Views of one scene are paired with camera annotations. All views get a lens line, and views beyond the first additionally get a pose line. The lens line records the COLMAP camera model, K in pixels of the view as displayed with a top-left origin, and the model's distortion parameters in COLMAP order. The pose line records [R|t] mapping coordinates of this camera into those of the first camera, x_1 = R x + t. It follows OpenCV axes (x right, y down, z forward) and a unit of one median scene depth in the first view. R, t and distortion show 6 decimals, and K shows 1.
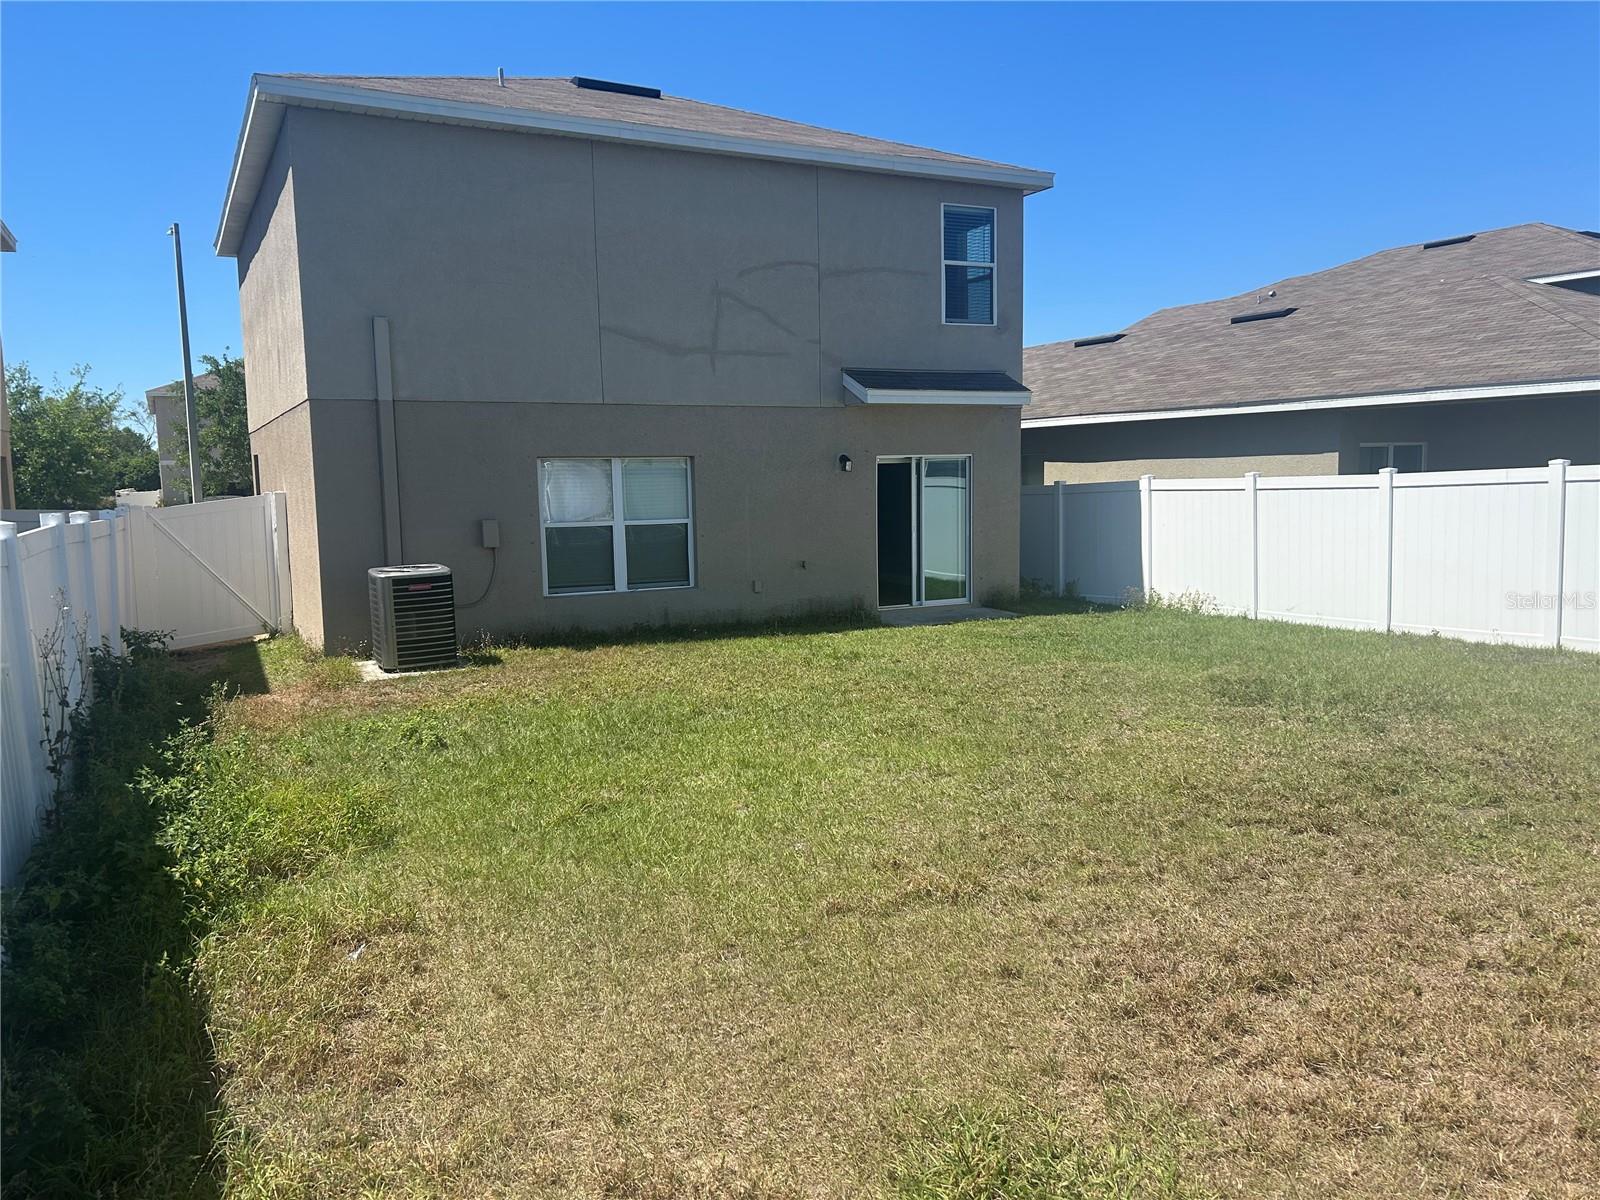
lens RADIAL K [[1208.9, 0, 805.4], [0, 1208.9, 599.4], [0, 0, 1]] dist [0.070151, -0.084199]
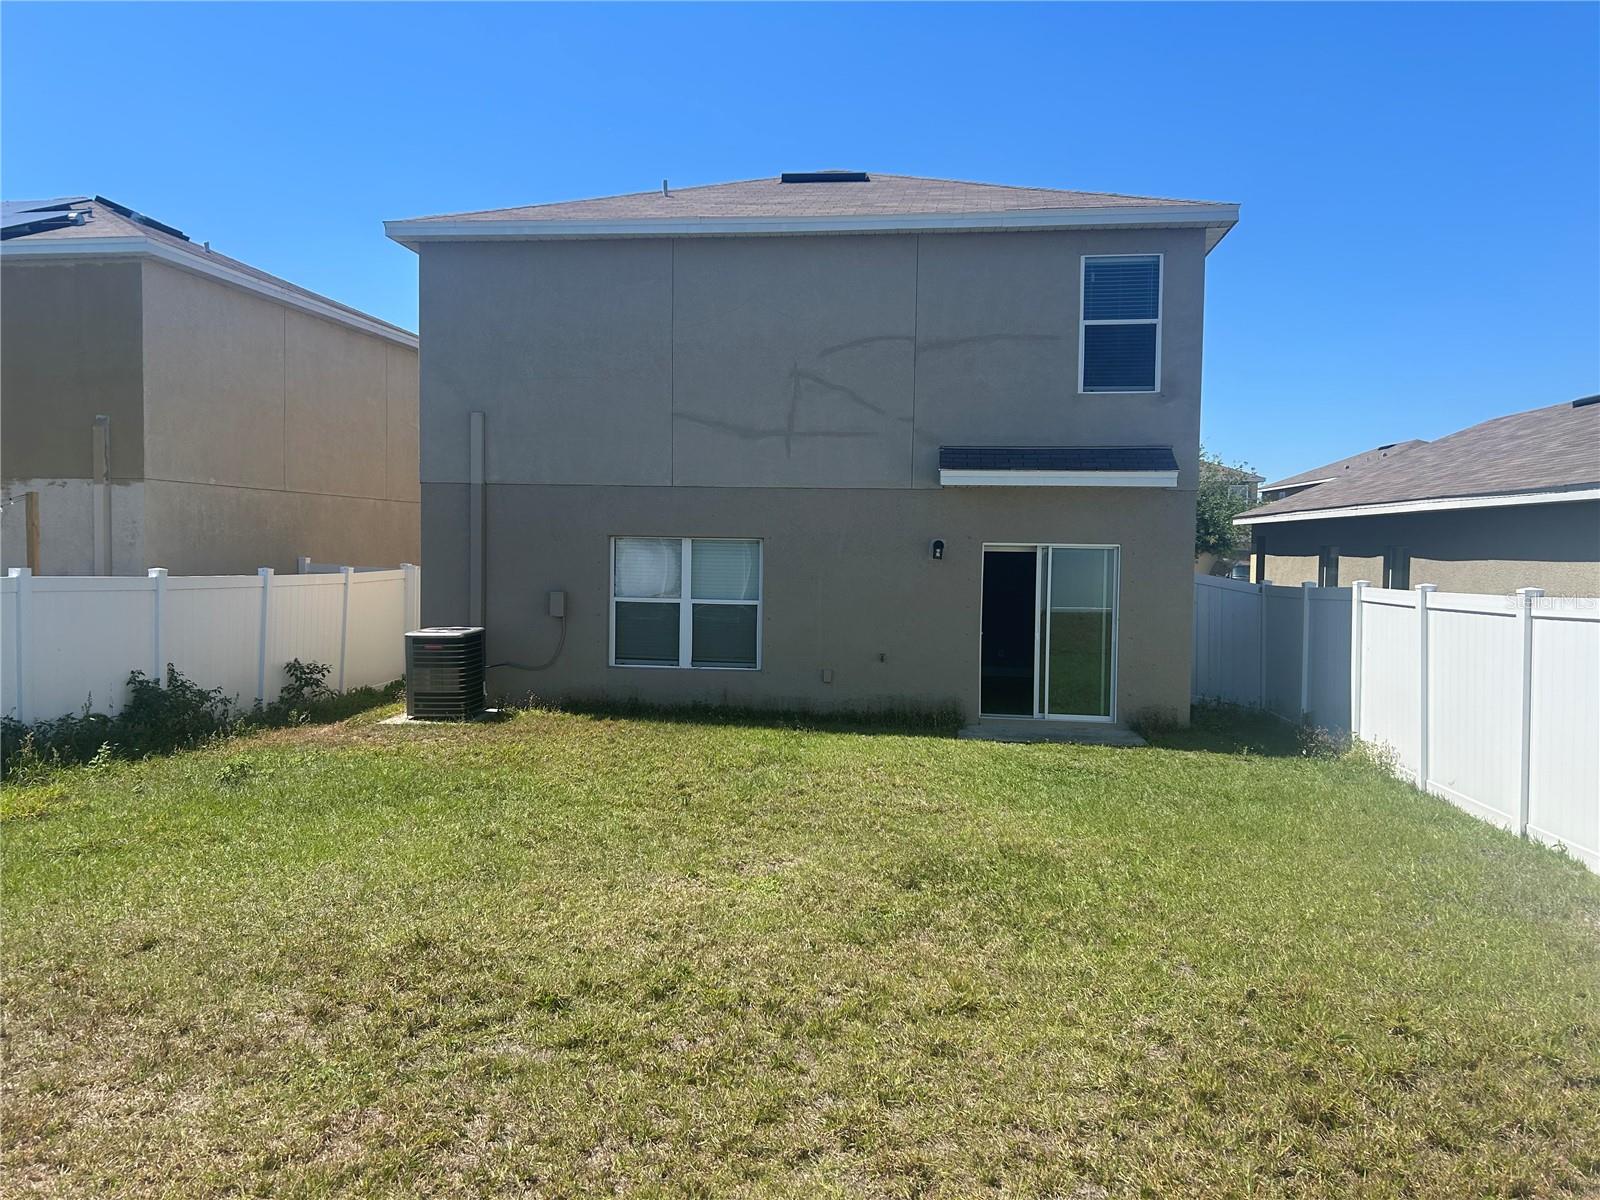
lens RADIAL K [[1208.9, 0, 796.4], [0, 1208.9, 597.4], [0, 0, 1]] dist [0.070151, -0.084199]
pose [[0.812035, 0.057382, -0.580780, 0.502622], [-0.091723, 0.995335, -0.029904, -0.043014], [0.576355, 0.077554, 0.813511, 0.214603]]
